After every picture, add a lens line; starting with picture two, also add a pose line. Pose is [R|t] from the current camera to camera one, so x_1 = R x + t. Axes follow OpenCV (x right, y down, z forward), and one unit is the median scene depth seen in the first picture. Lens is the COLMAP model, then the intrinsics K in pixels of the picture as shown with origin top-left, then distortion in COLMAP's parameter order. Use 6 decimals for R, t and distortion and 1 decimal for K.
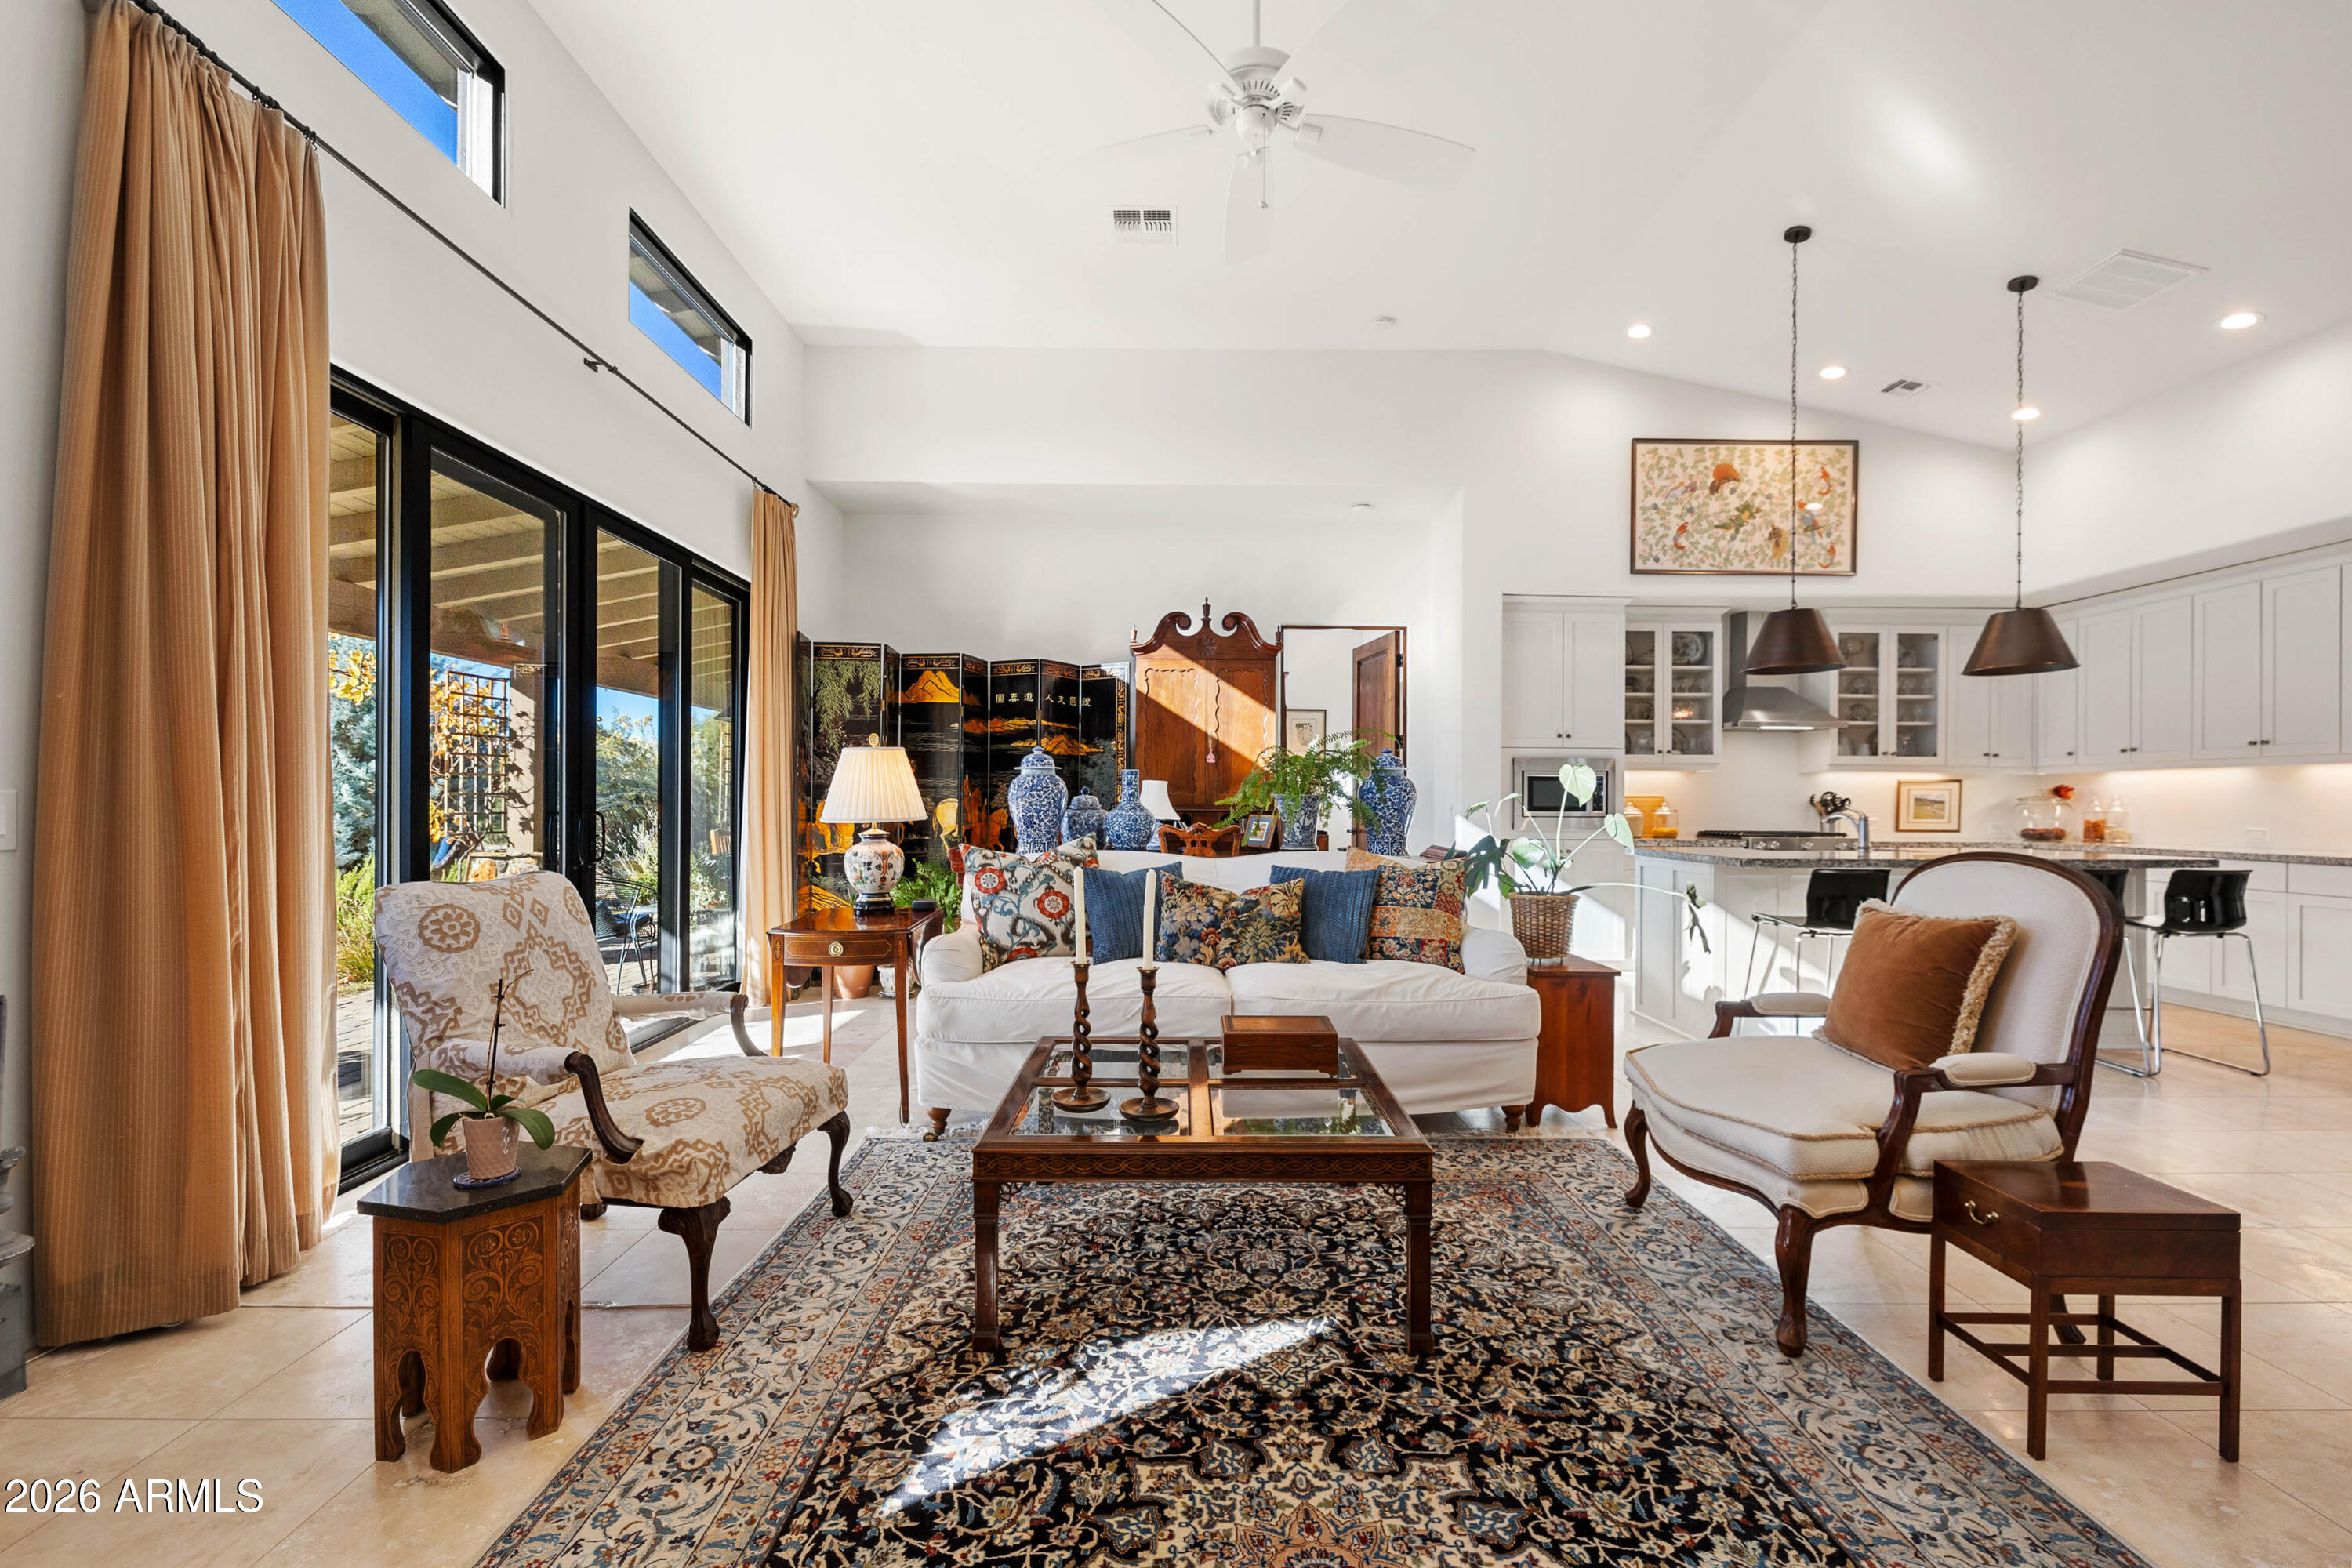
lens RADIAL K [[978.1, 0, 1200.1], [0, 978.1, 801.6], [0, 0, 1]] dist [-0.002889, 0.000862]
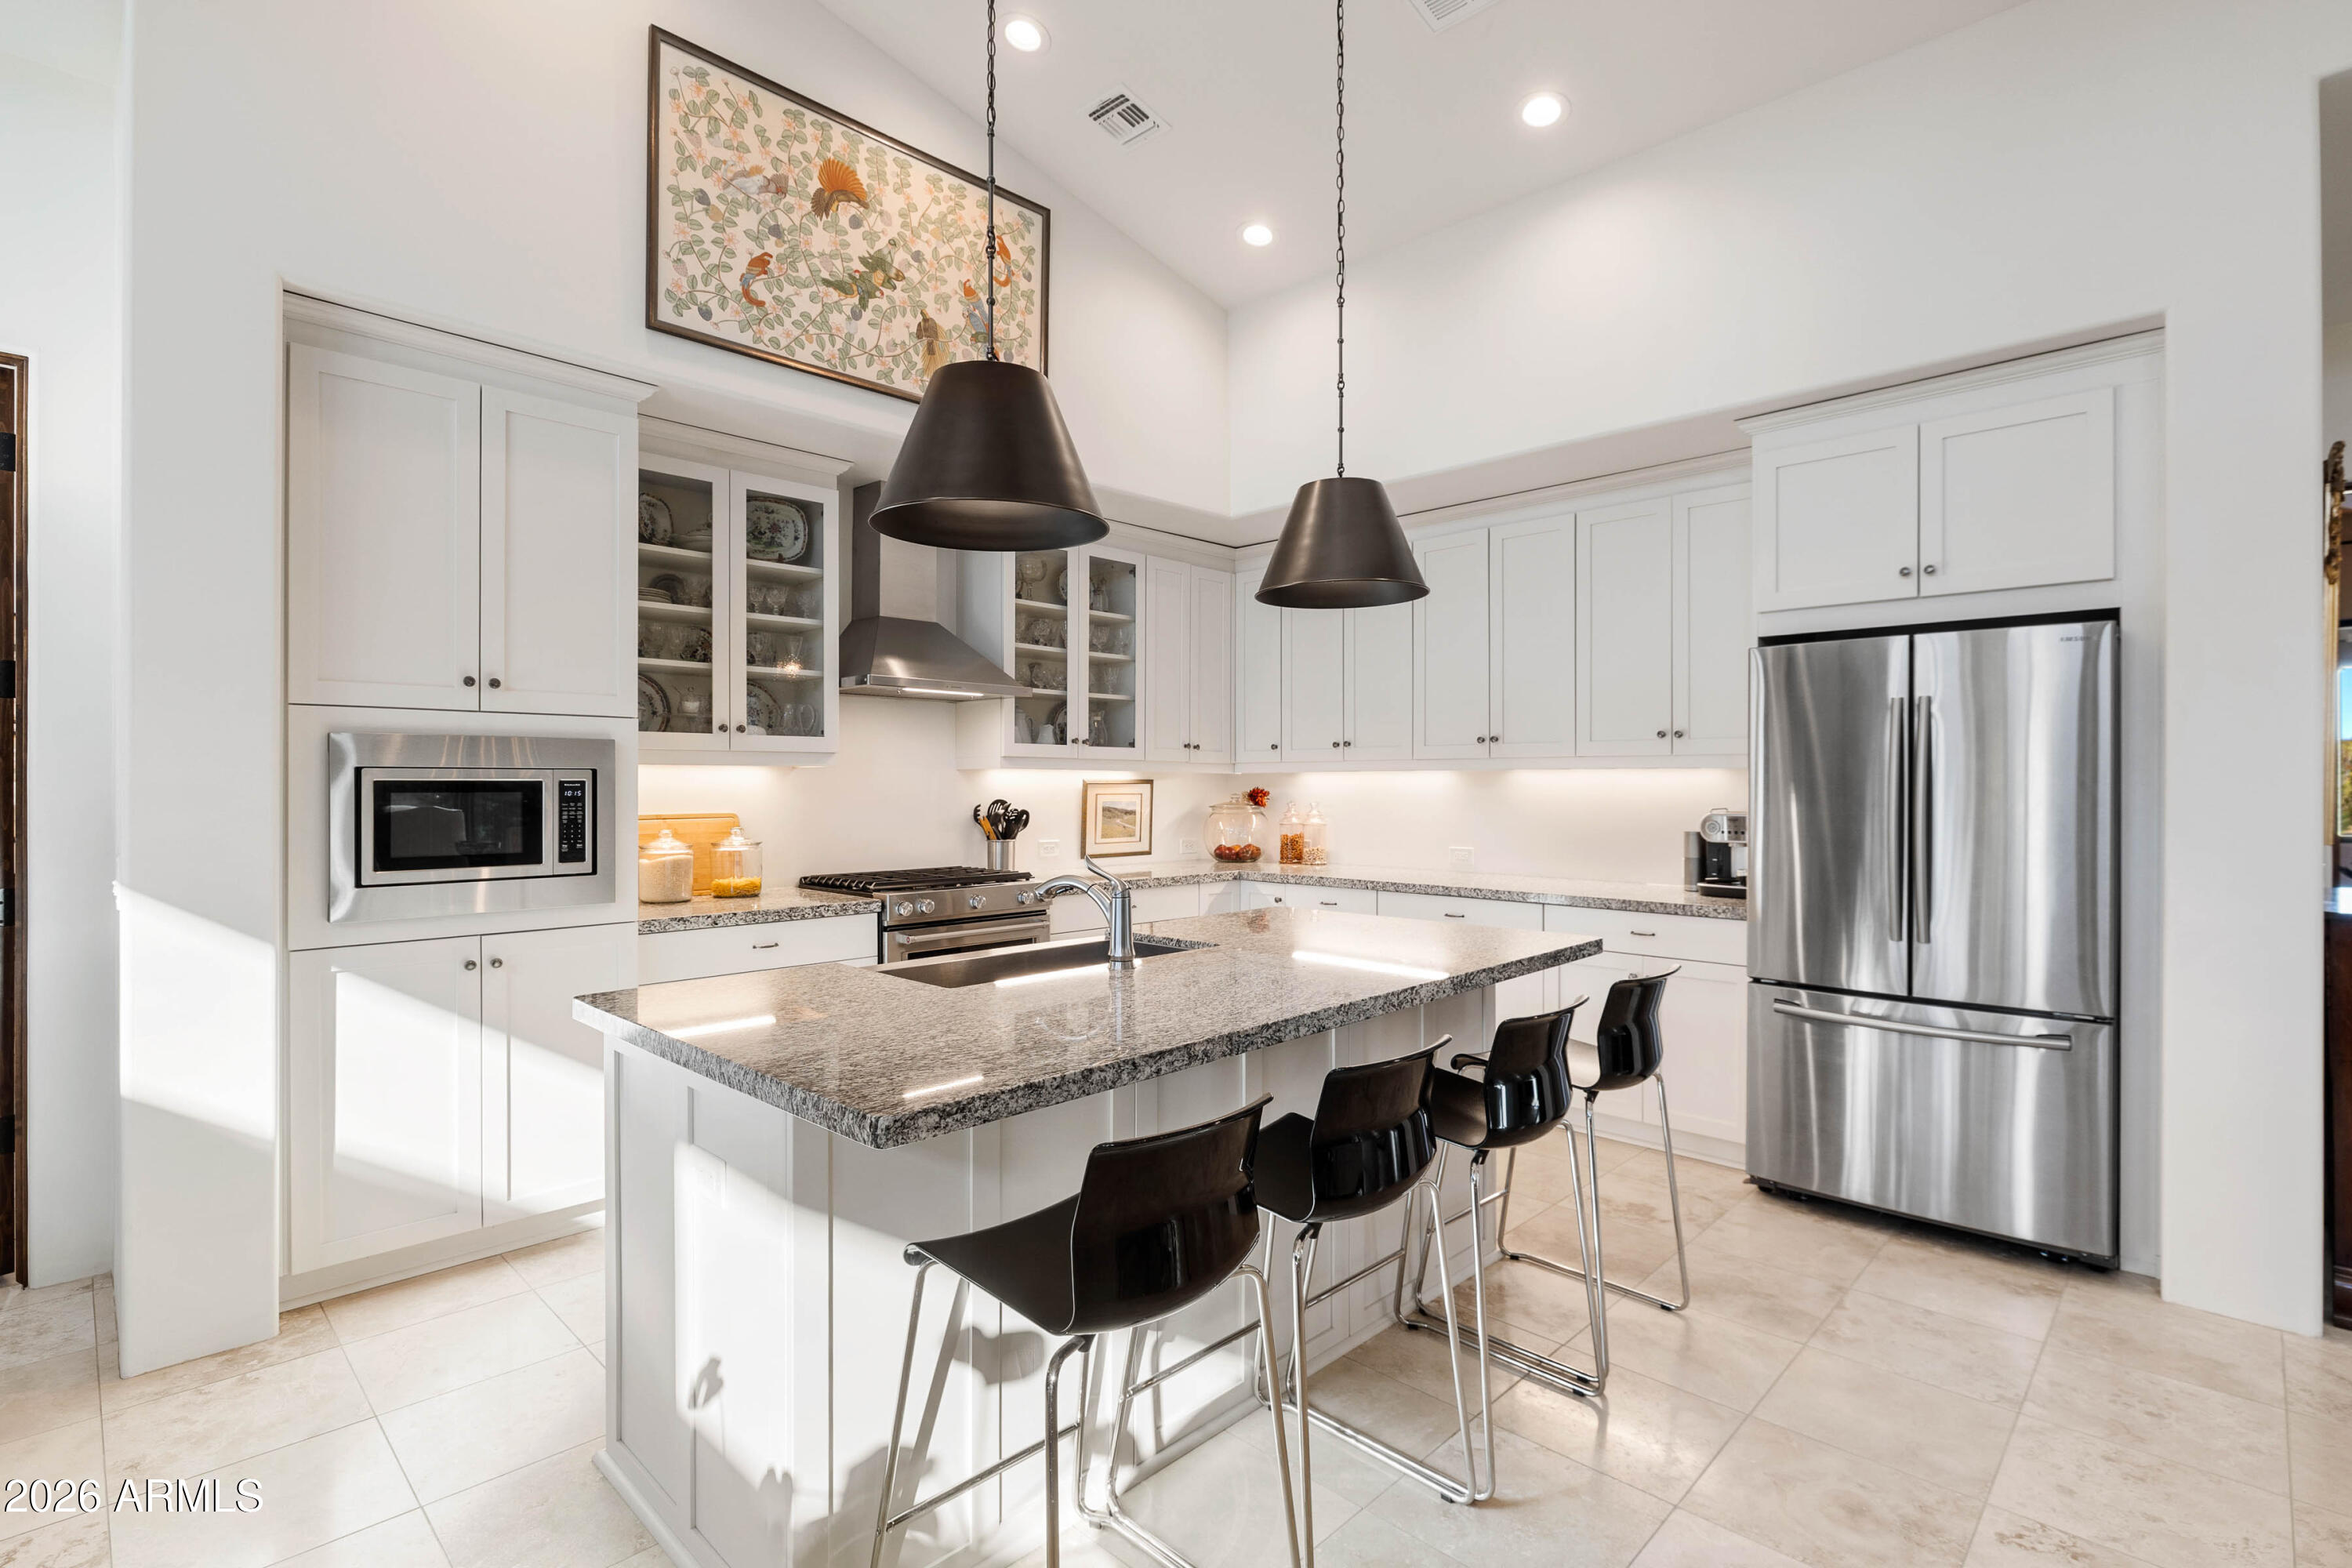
lens RADIAL K [[1073.9, 0, 1143.8], [0, 1073.9, 782.9], [0, 0, 1]] dist [-0.010459, 0.001597]
pose [[0.729897, -0.004769, 0.683541, 0.271317], [0.003176, 0.999989, 0.003585, -0.026011], [-0.683550, -0.000446, 0.729904, 0.488374]]
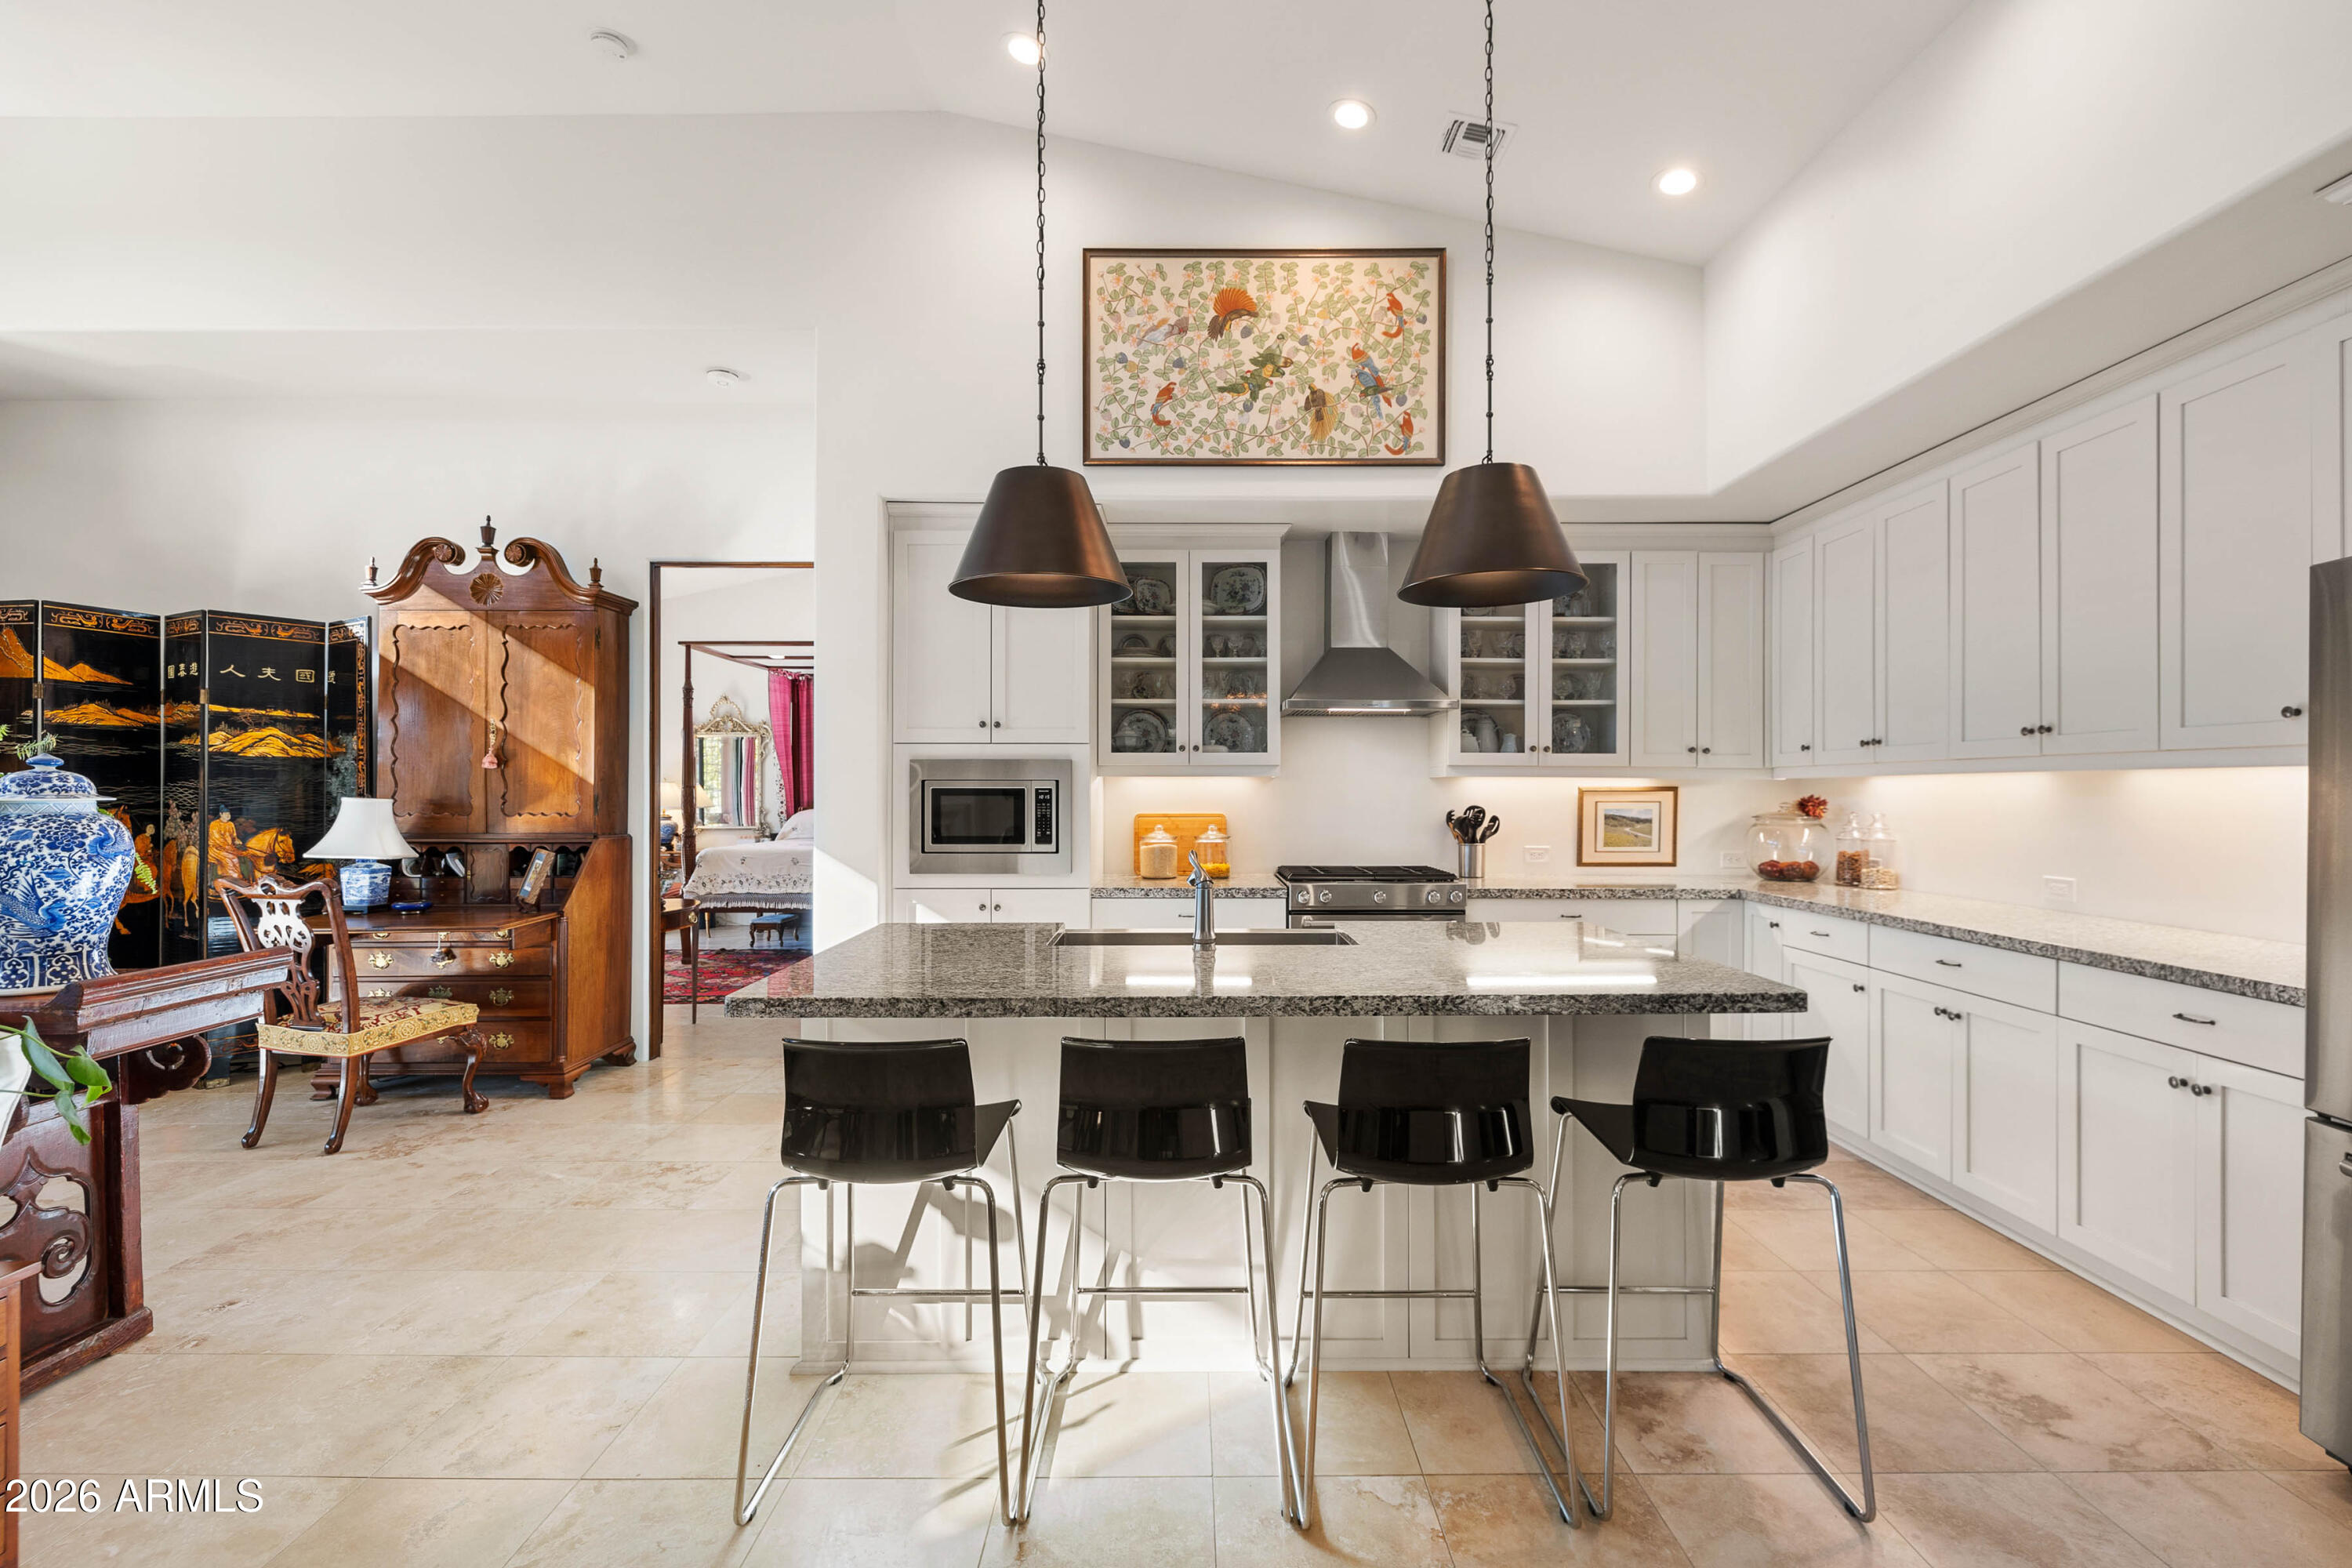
lens RADIAL K [[978.1, 0, 1213.3], [0, 978.1, 789.4], [0, 0, 1]] dist [-0.002889, 0.000862]
pose [[0.999945, -0.004762, -0.009330, 0.528917], [0.004744, 0.999987, -0.001933, -0.023656], [0.009339, 0.001888, 0.999955, 0.374076]]
